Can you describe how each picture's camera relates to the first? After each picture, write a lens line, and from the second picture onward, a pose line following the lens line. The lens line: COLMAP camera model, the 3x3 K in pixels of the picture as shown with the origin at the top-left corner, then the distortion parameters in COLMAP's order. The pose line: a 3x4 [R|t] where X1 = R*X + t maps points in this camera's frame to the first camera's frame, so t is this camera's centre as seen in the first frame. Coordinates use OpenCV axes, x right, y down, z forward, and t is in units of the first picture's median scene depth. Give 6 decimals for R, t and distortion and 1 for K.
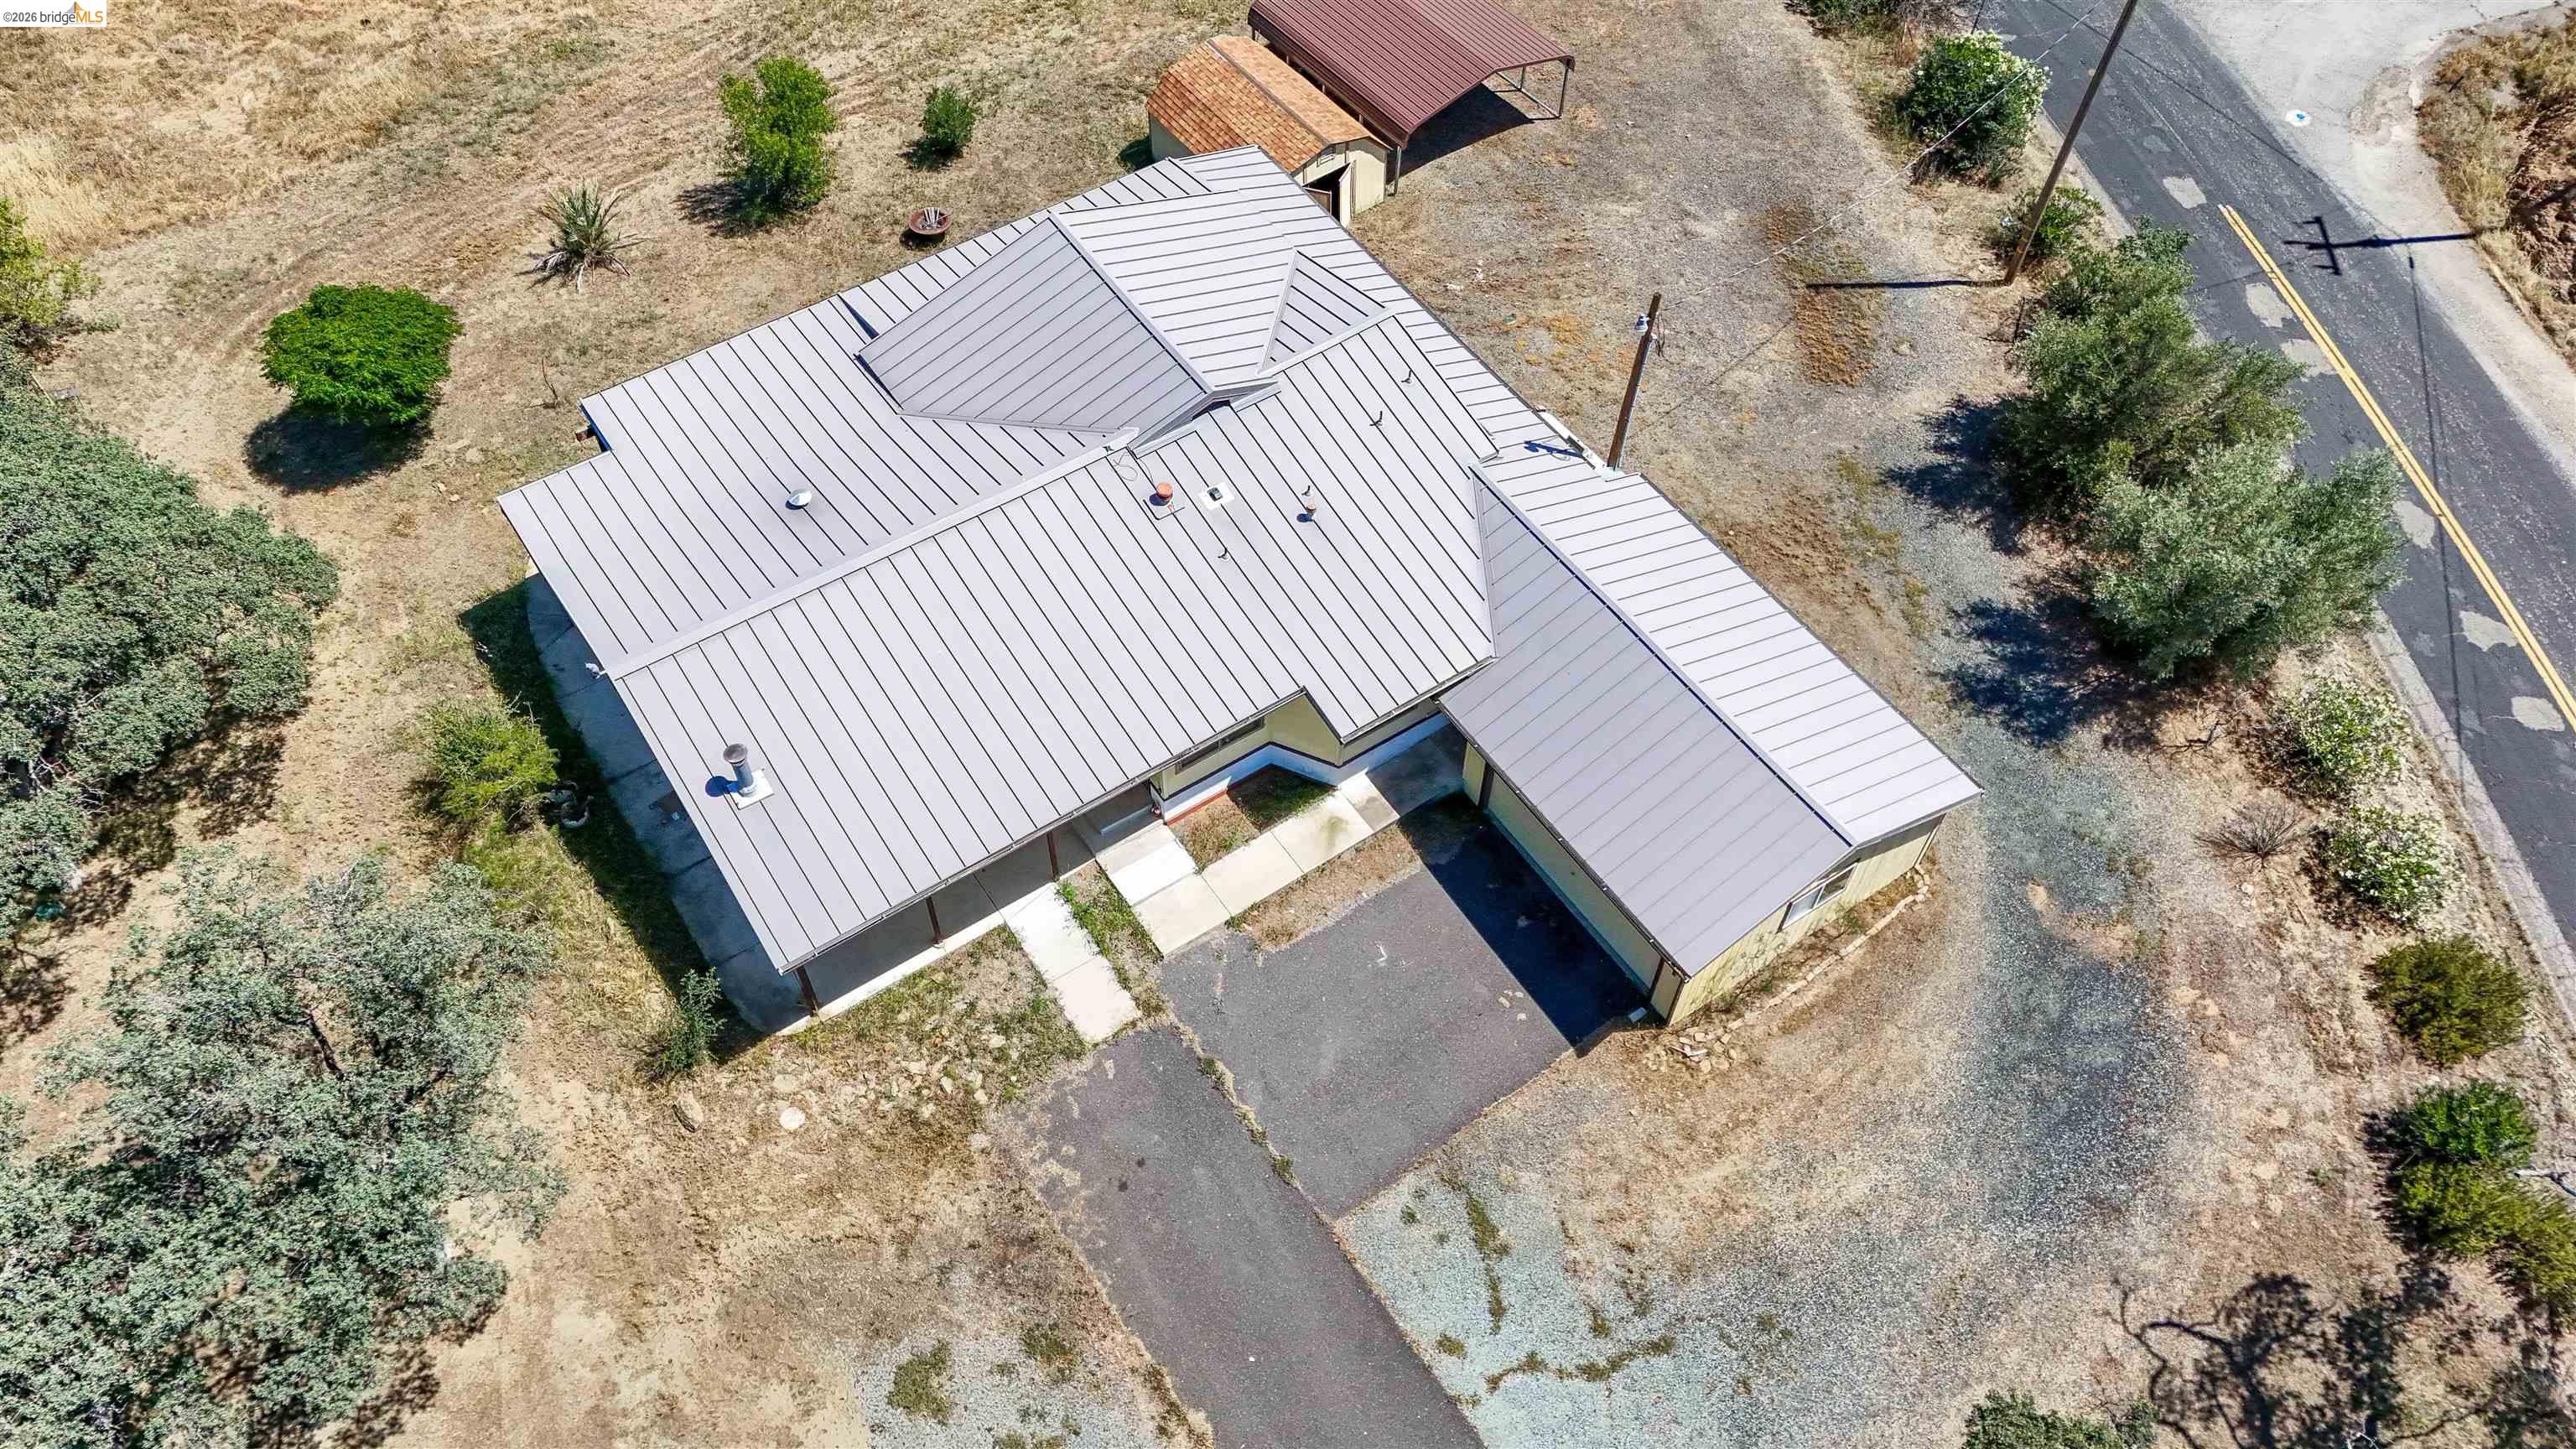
lens RADIAL K [[1887.3, 0, 1291.8], [0, 1887.3, 730.6], [0, 0, 1]] dist [0.070044, -0.066632]
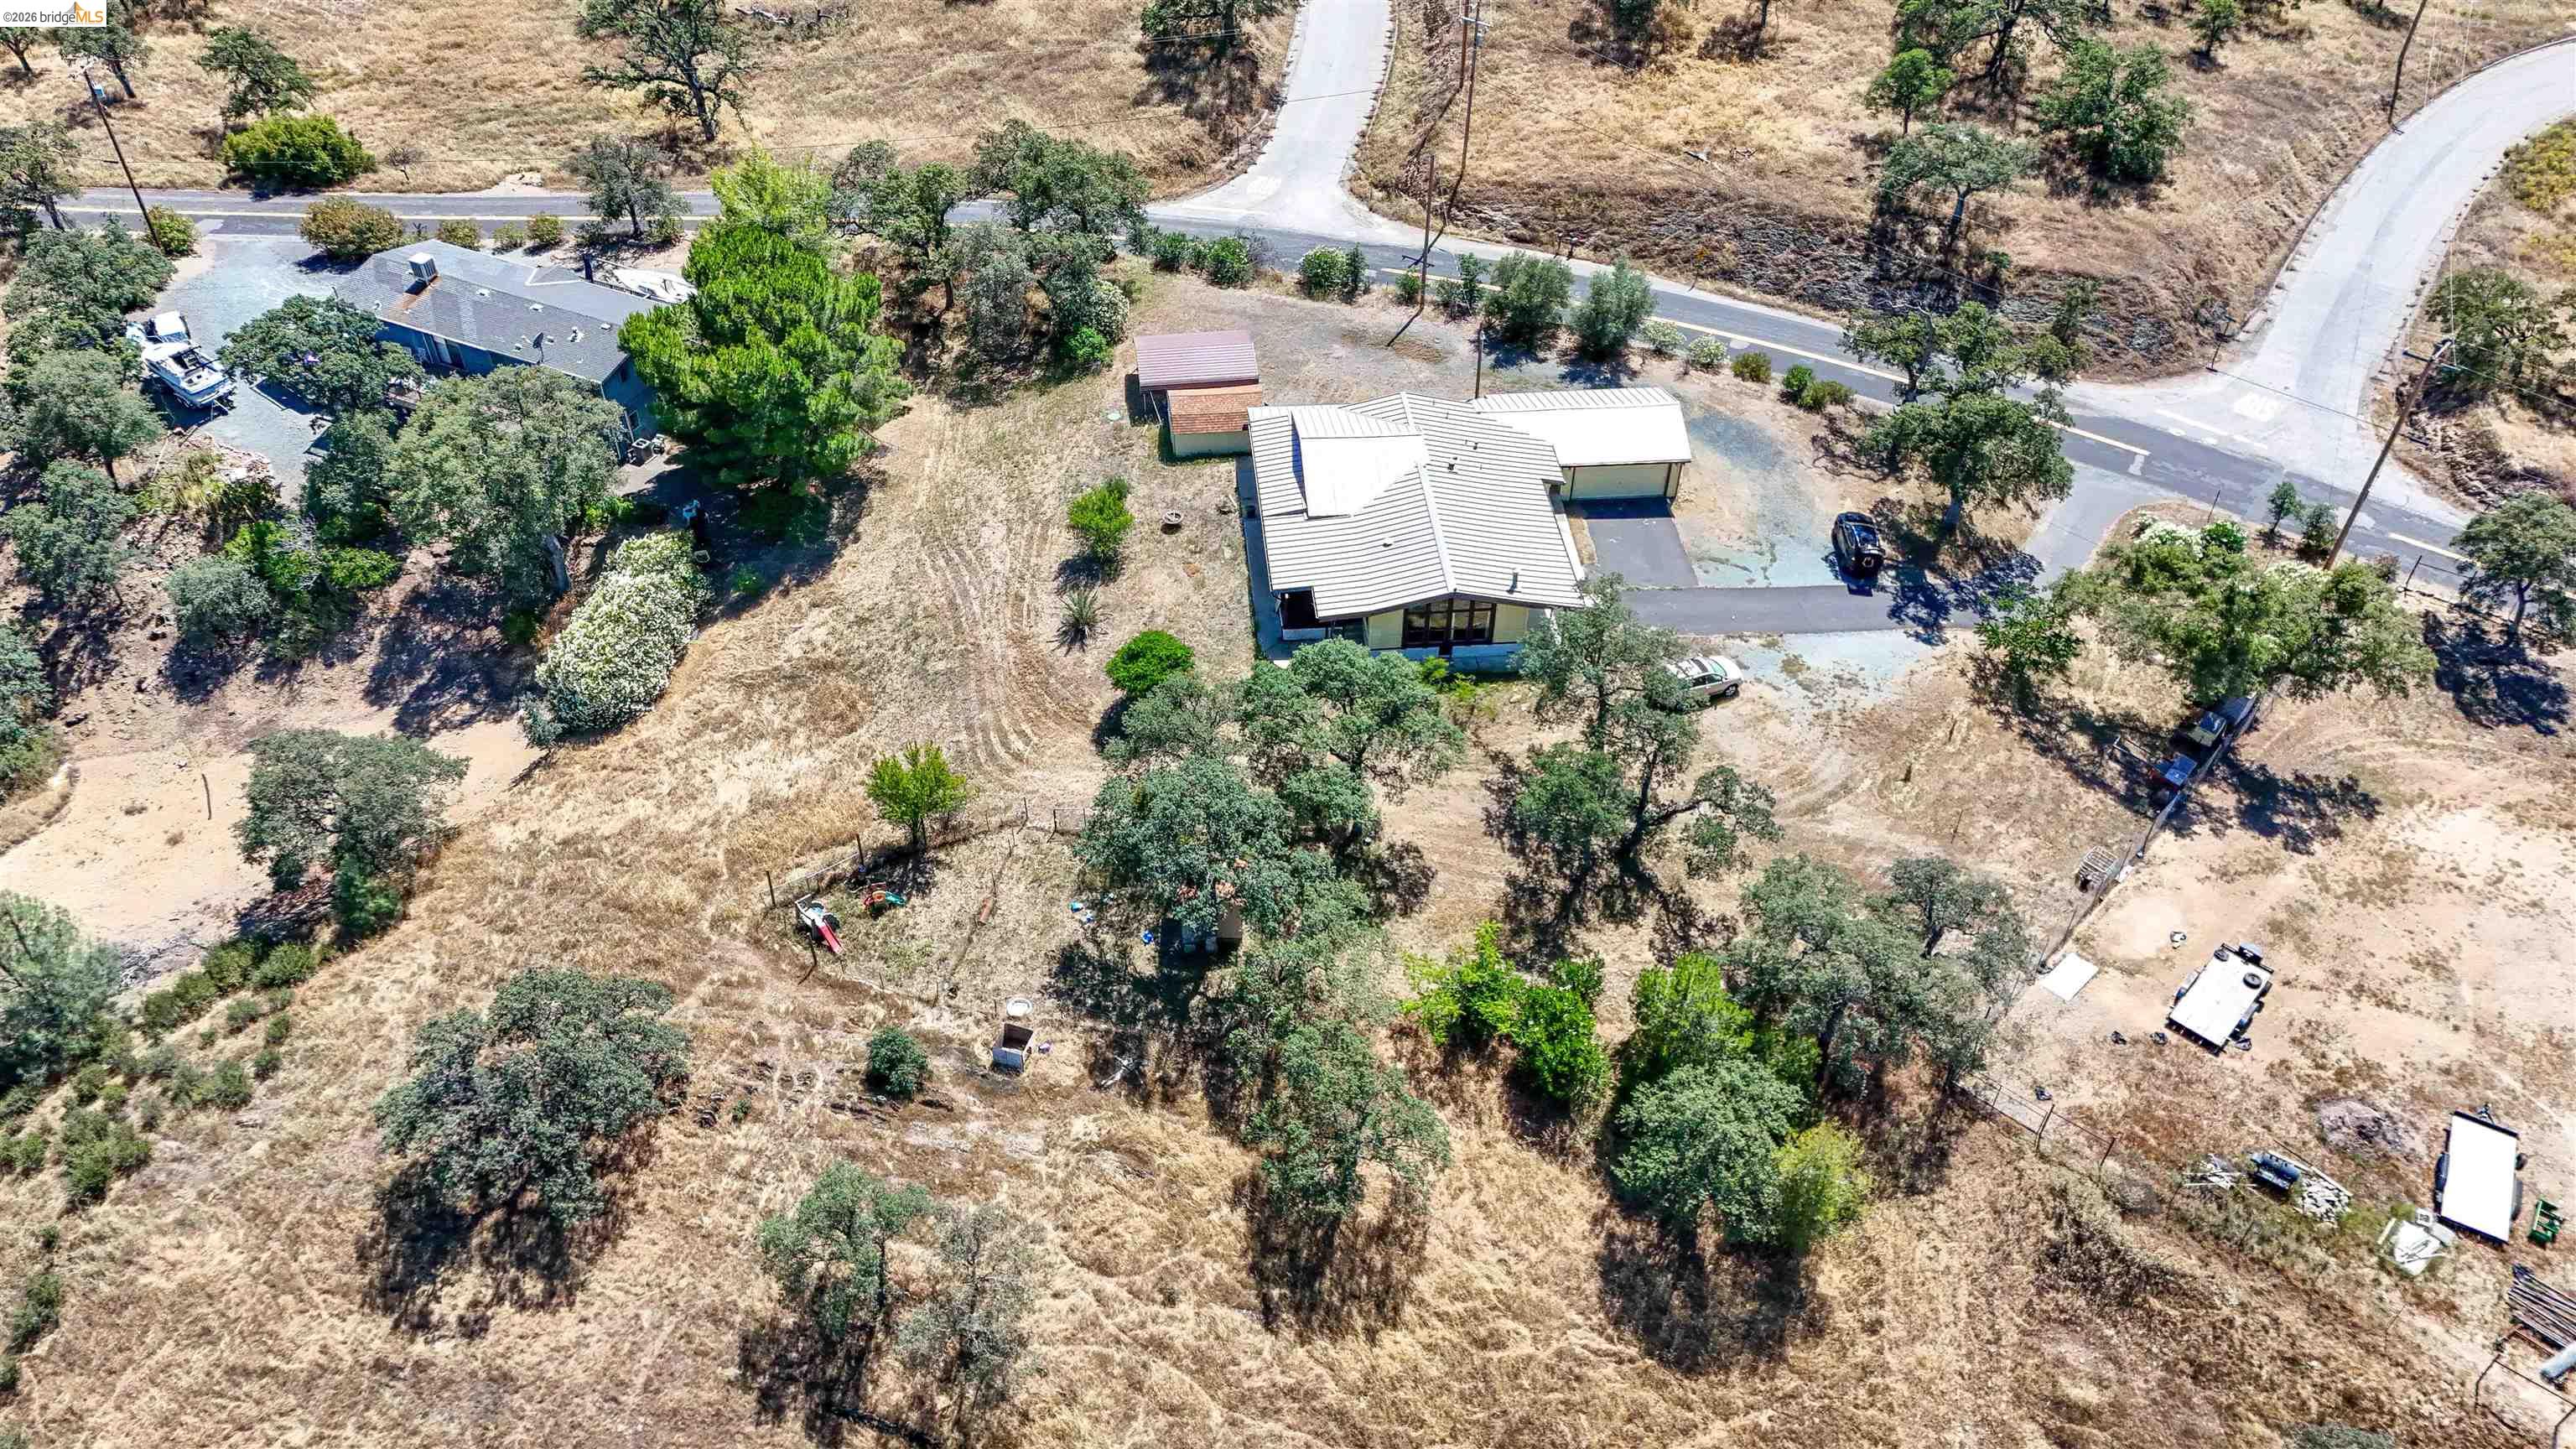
lens RADIAL K [[1885.7, 0, 1285.6], [0, 1885.7, 725.7], [0, 0, 1]] dist [0.075789, -0.070424]
pose [[0.488391, -0.584025, 0.648374, -2.160083], [0.697802, 0.707530, 0.111687, -0.333871], [-0.523972, 0.397890, 0.753085, -0.720850]]
